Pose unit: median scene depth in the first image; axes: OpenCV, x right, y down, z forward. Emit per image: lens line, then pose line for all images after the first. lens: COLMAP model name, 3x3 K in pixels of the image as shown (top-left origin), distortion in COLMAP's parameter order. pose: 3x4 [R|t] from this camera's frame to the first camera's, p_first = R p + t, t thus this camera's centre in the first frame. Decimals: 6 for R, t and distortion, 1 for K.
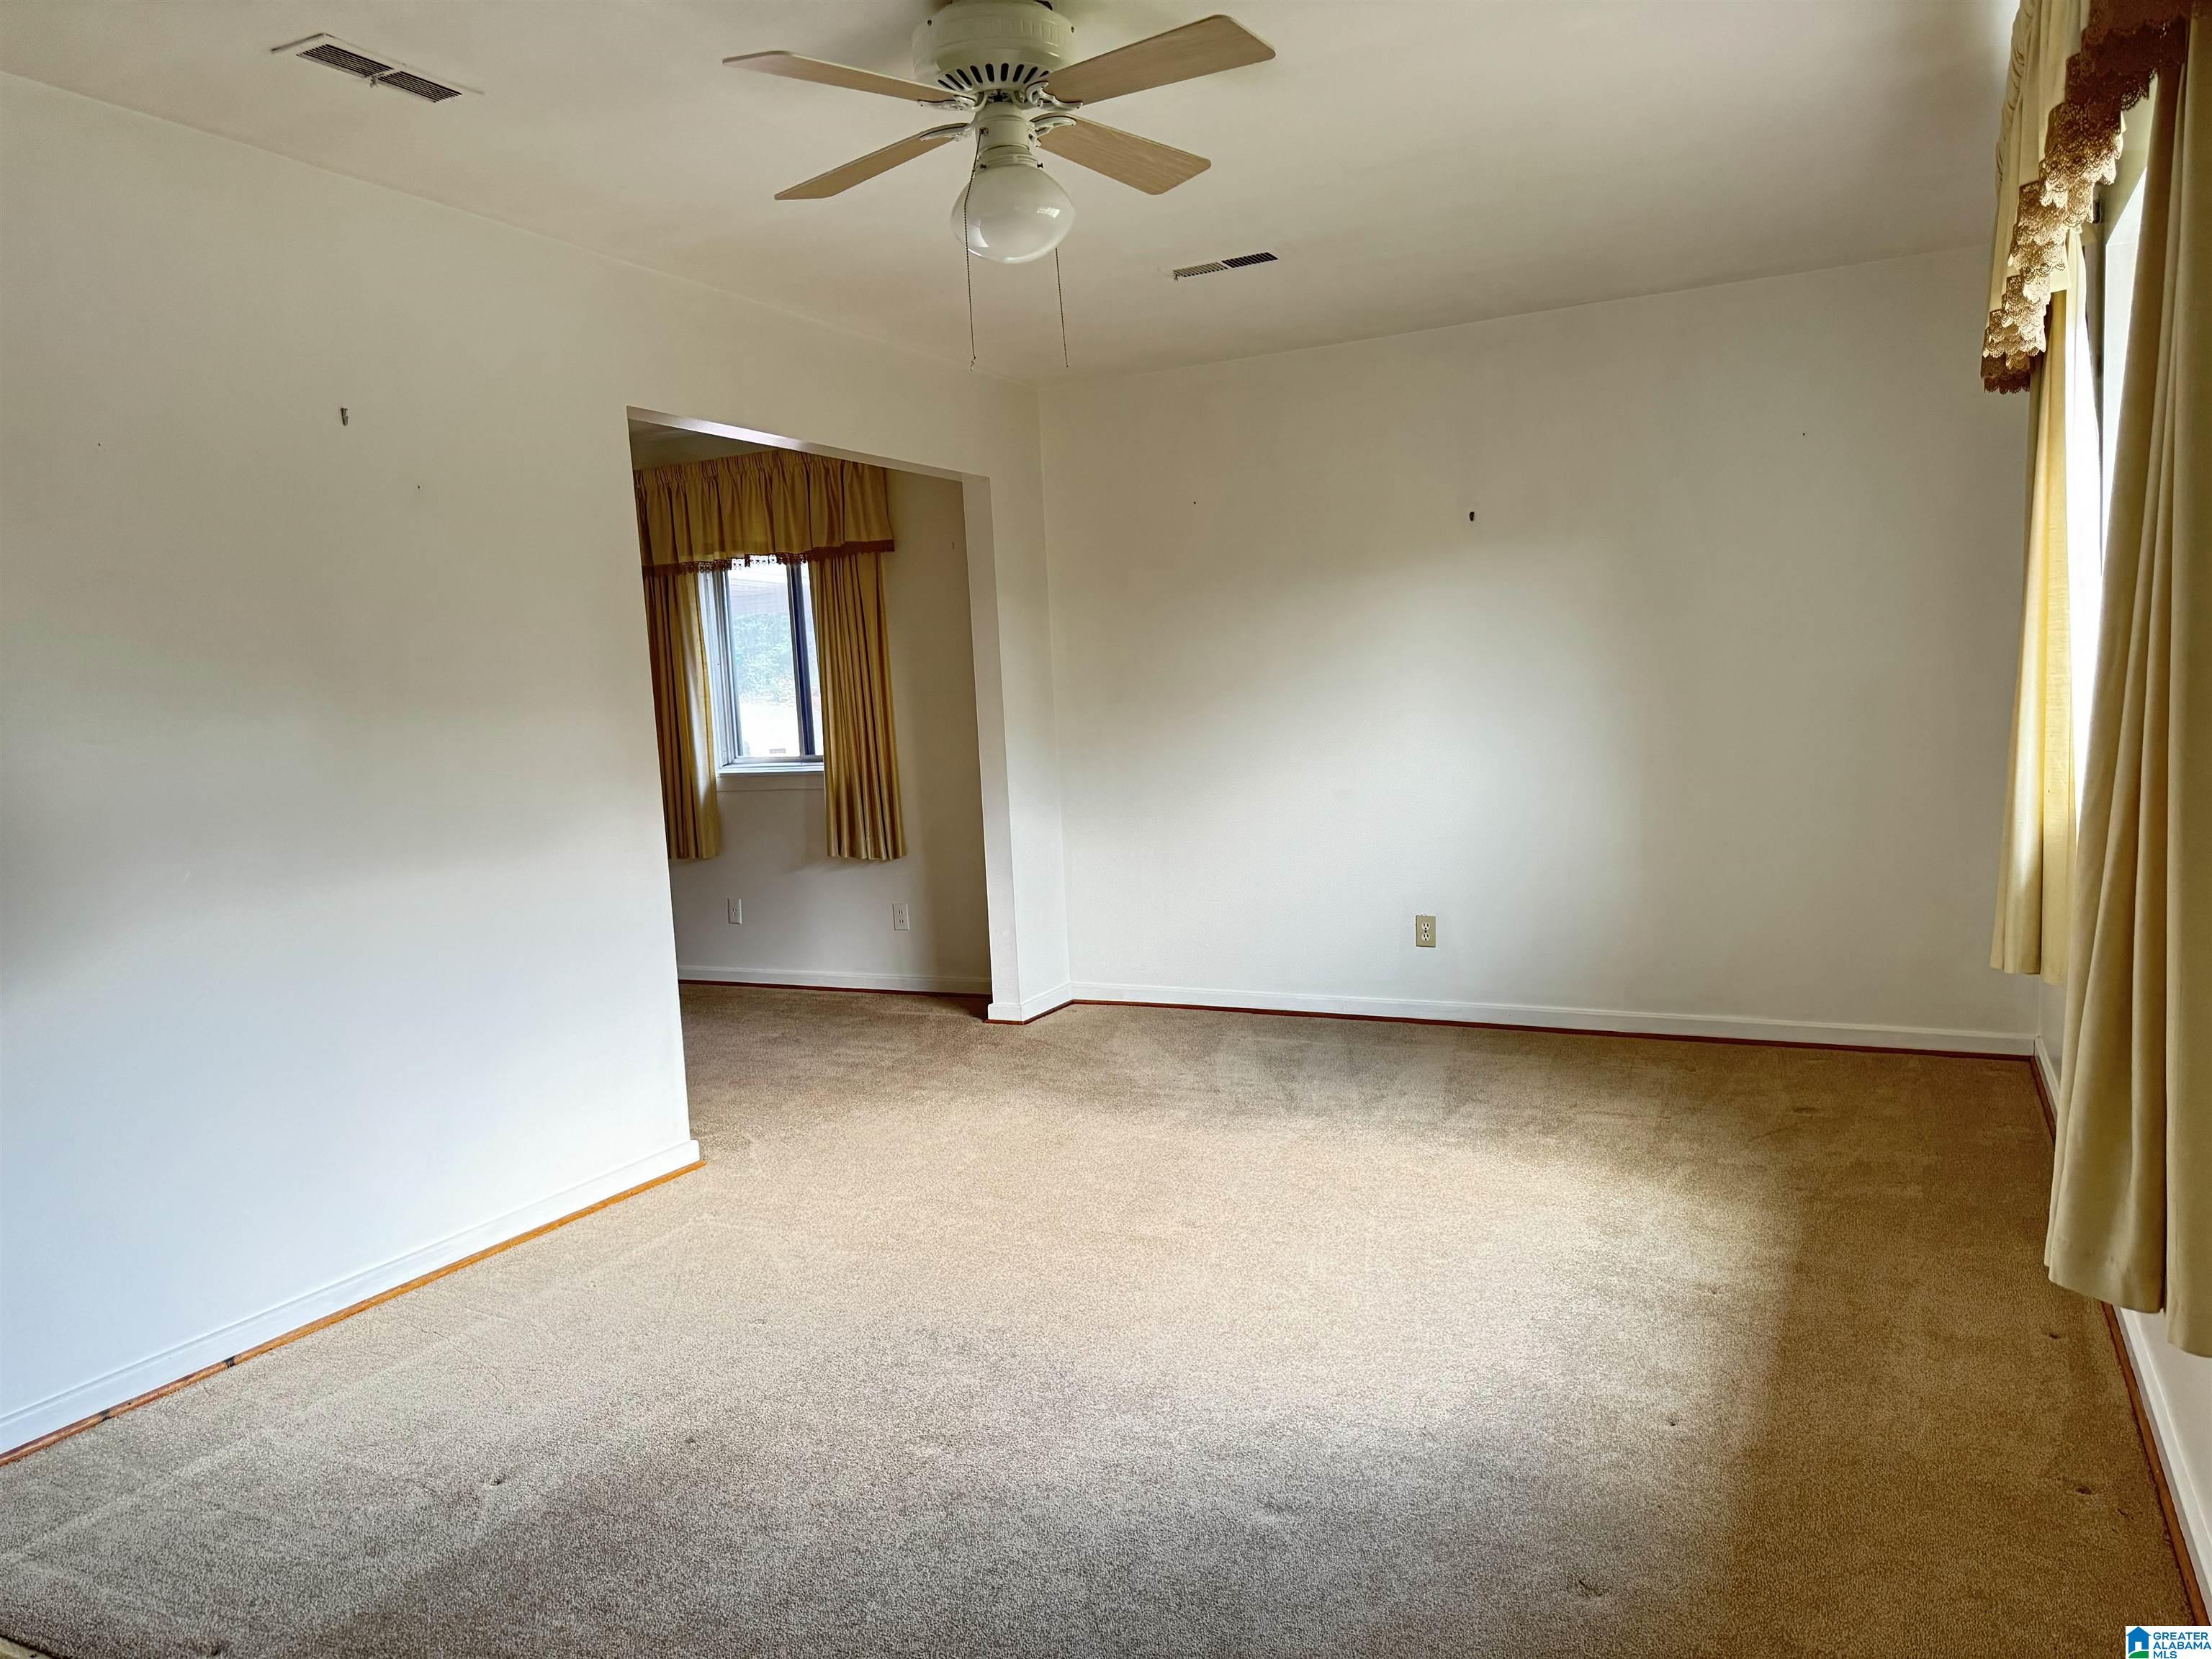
lens RADIAL K [[1551.8, 0, 1097.3], [0, 1551.8, 823.0], [0, 0, 1]] dist [0.208269, -0.405483]
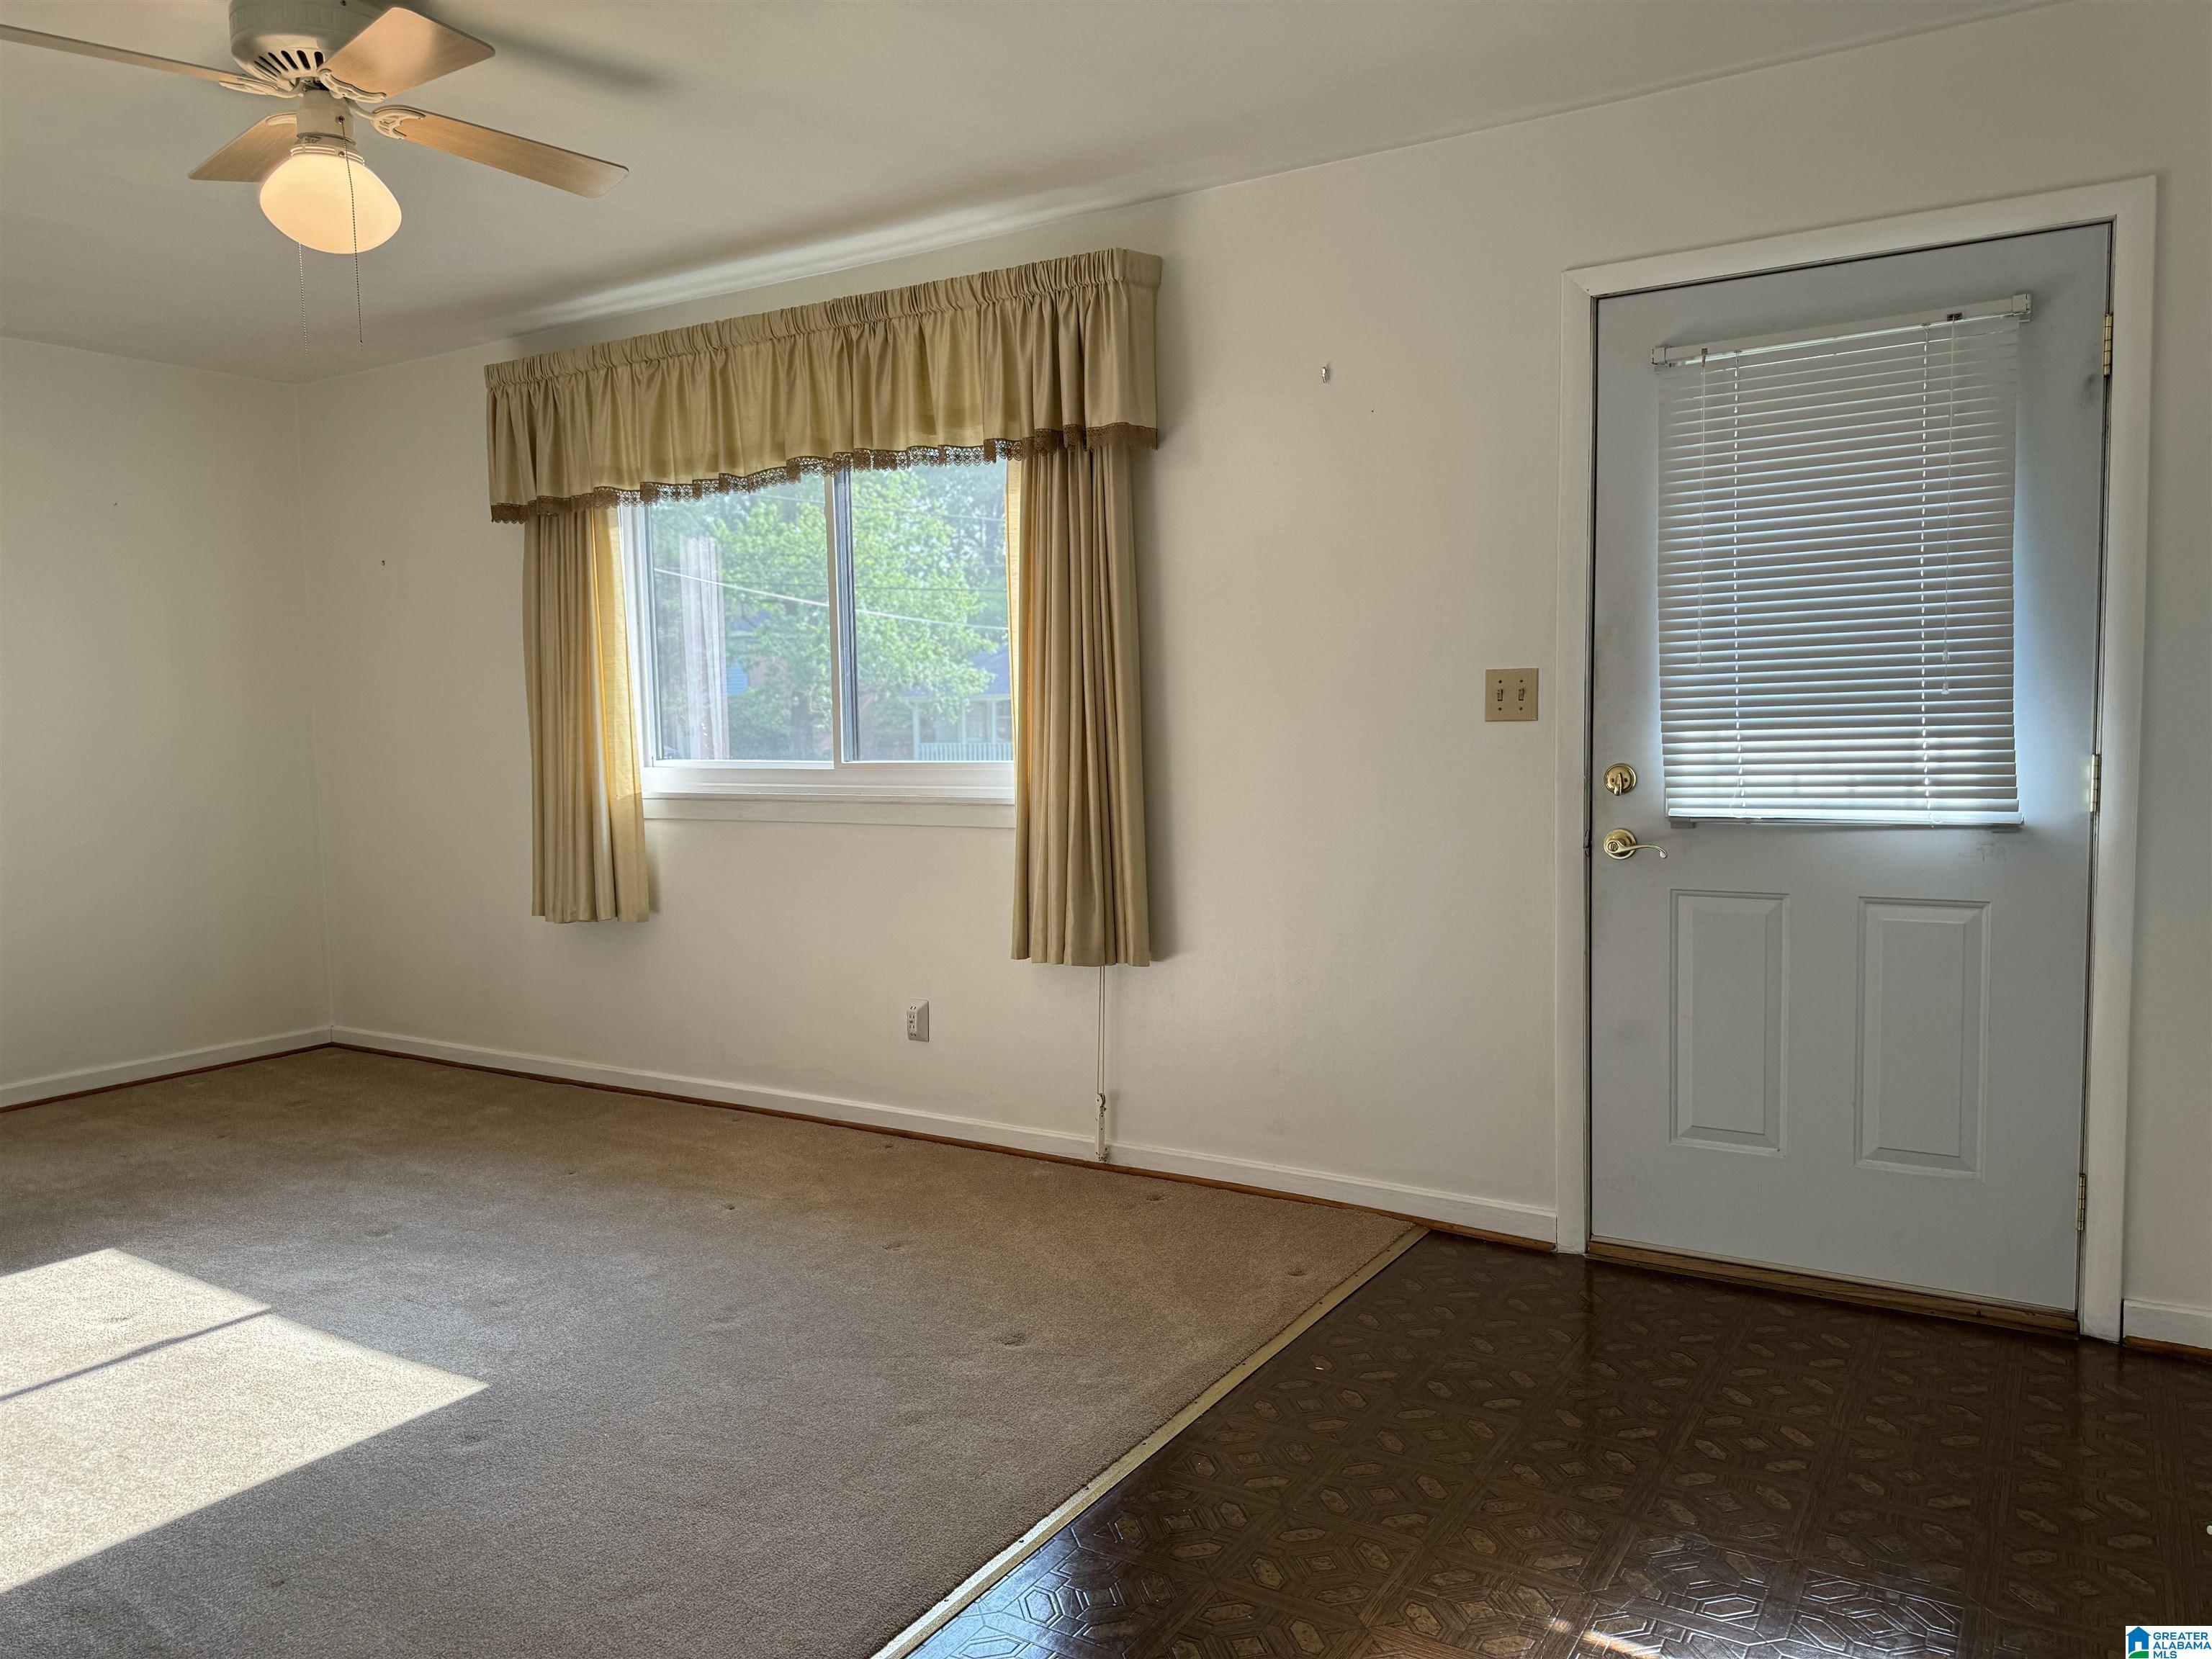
lens RADIAL K [[1565.1, 0, 1106.0], [0, 1565.1, 829.5], [0, 0, 1]] dist [0.021714, -0.018373]
pose [[0.077914, -0.028540, 0.996551, -0.603226], [0.105841, 0.994178, 0.020197, 0.021944], [-0.991326, 0.103903, 0.080481, 0.291120]]
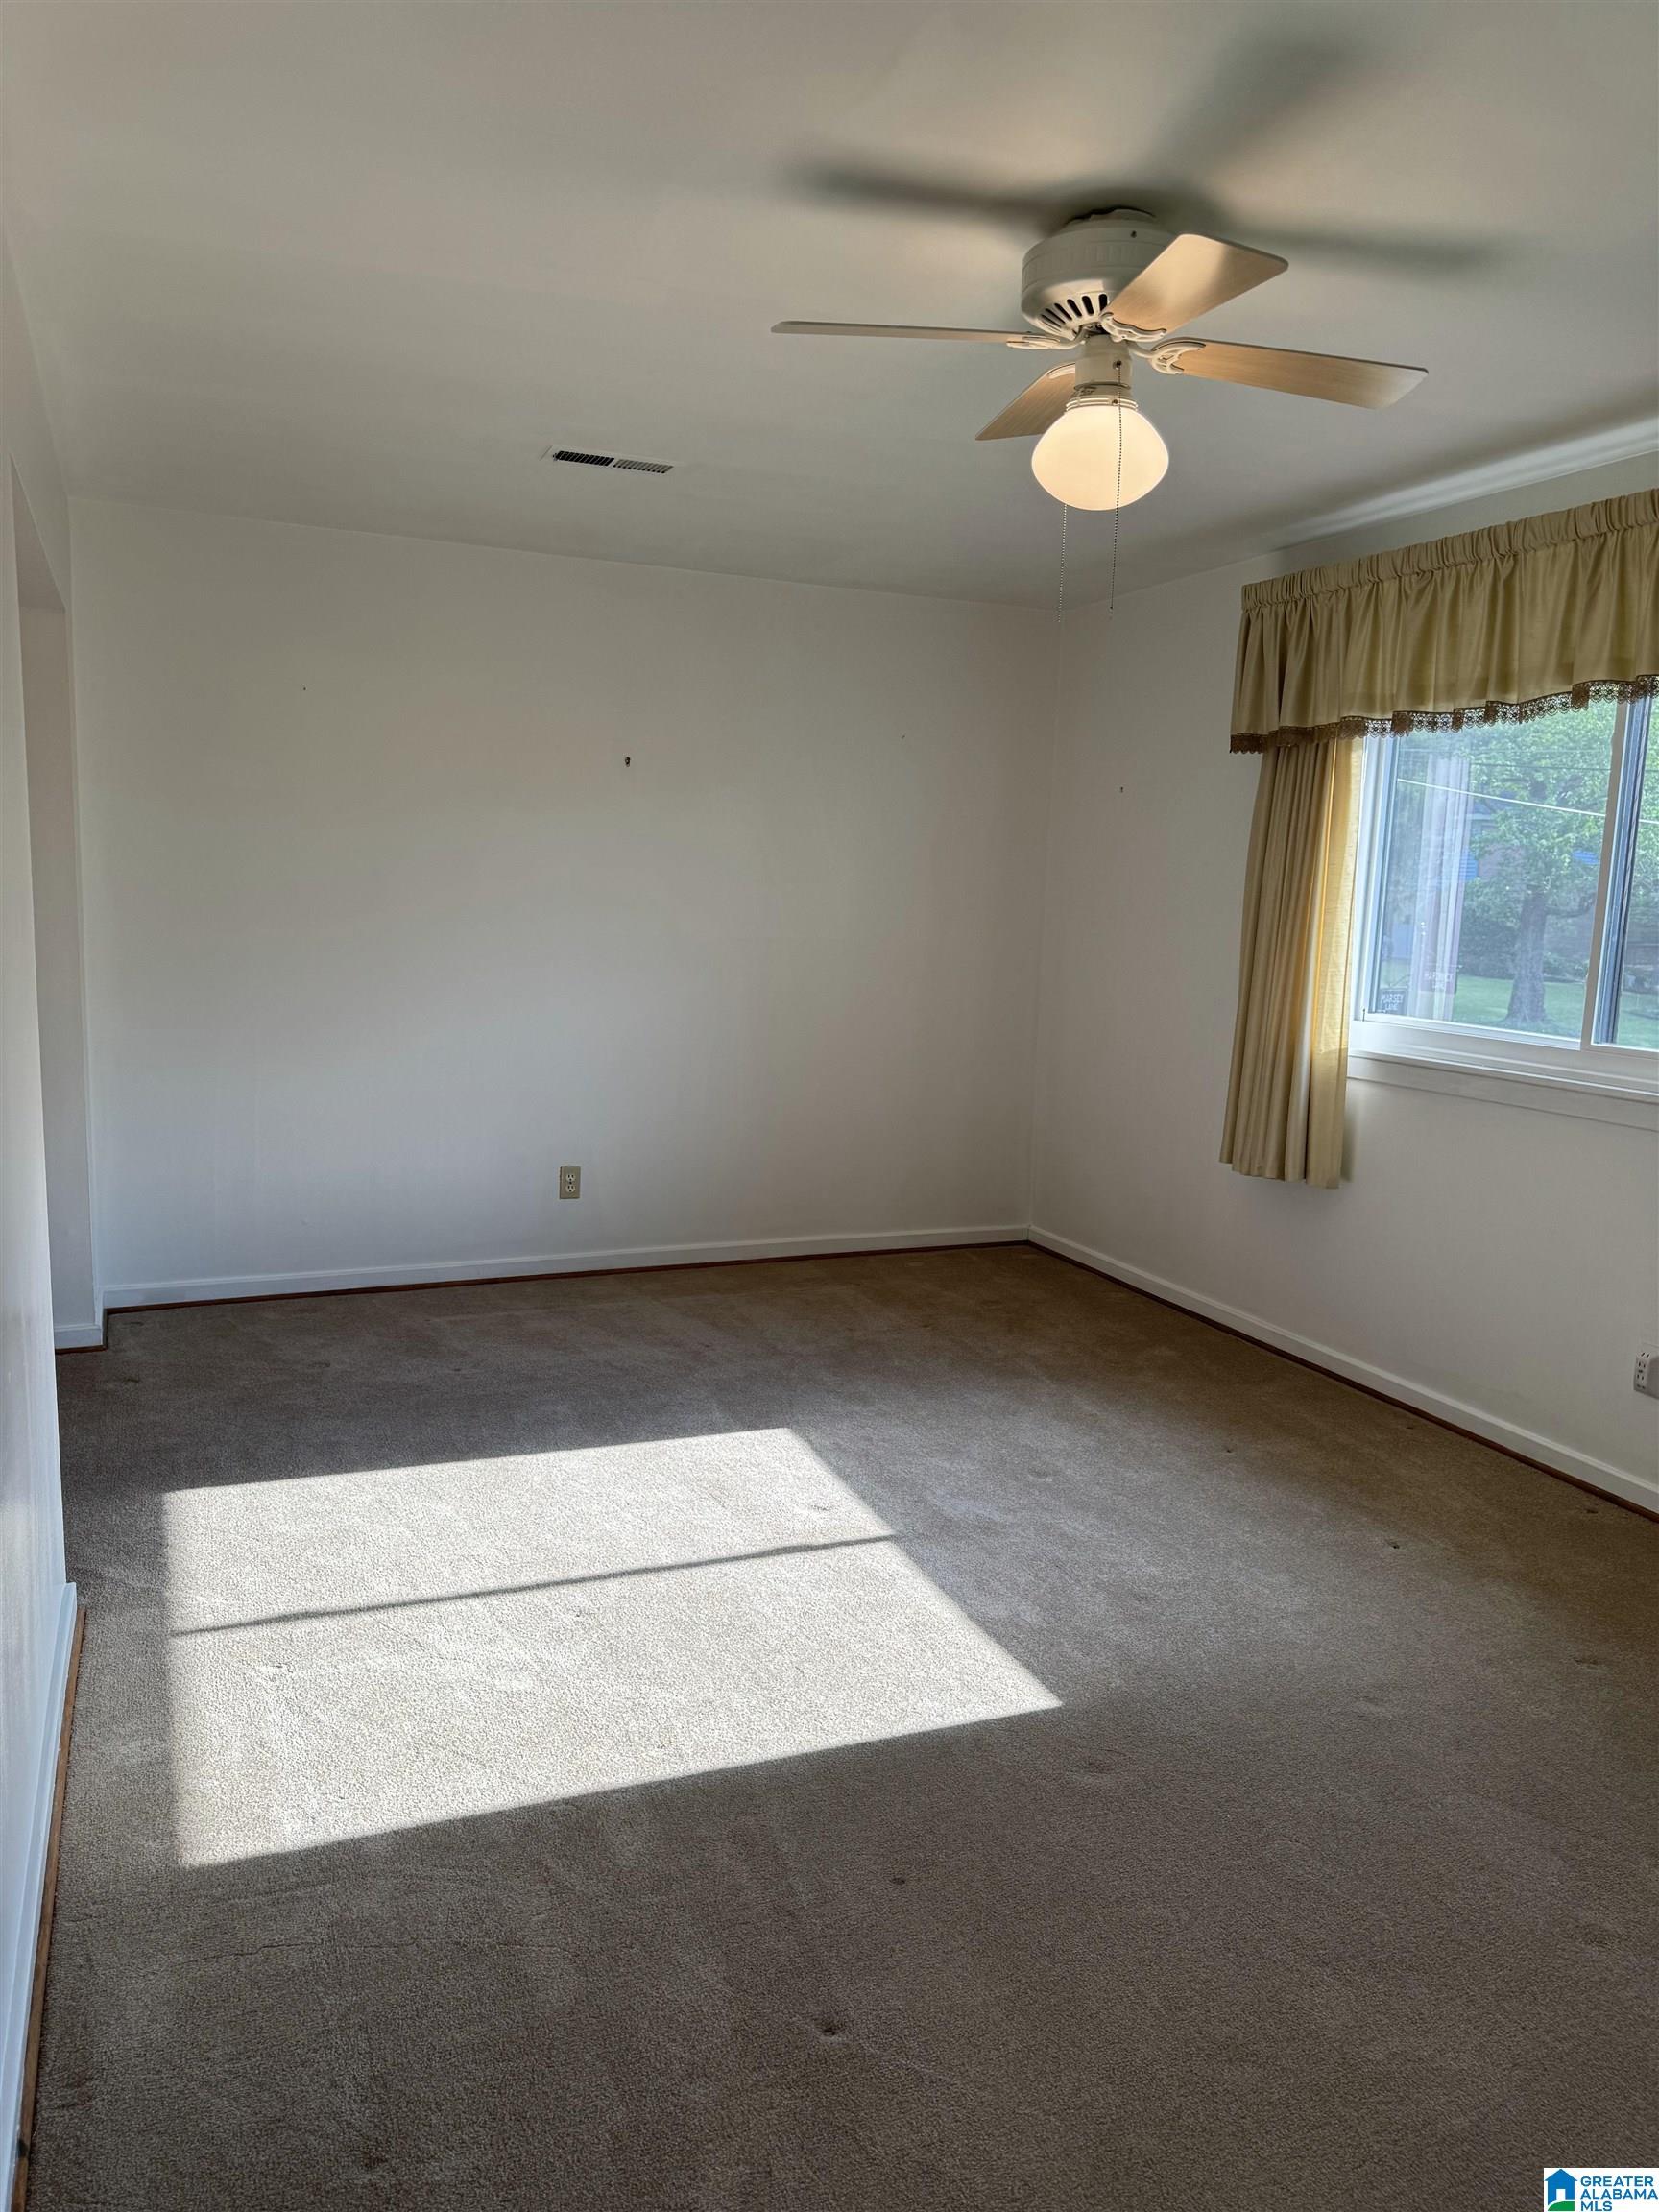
lens RADIAL K [[1565.1, 0, 841.6], [0, 1565.1, 1116.2], [0, 0, 1]] dist [0.021714, -0.018373]
pose [[0.625980, -0.046699, 0.778439, -0.531024], [0.007136, 0.998507, 0.054163, -0.028078], [-0.779806, -0.028350, 0.625379, 0.319924]]
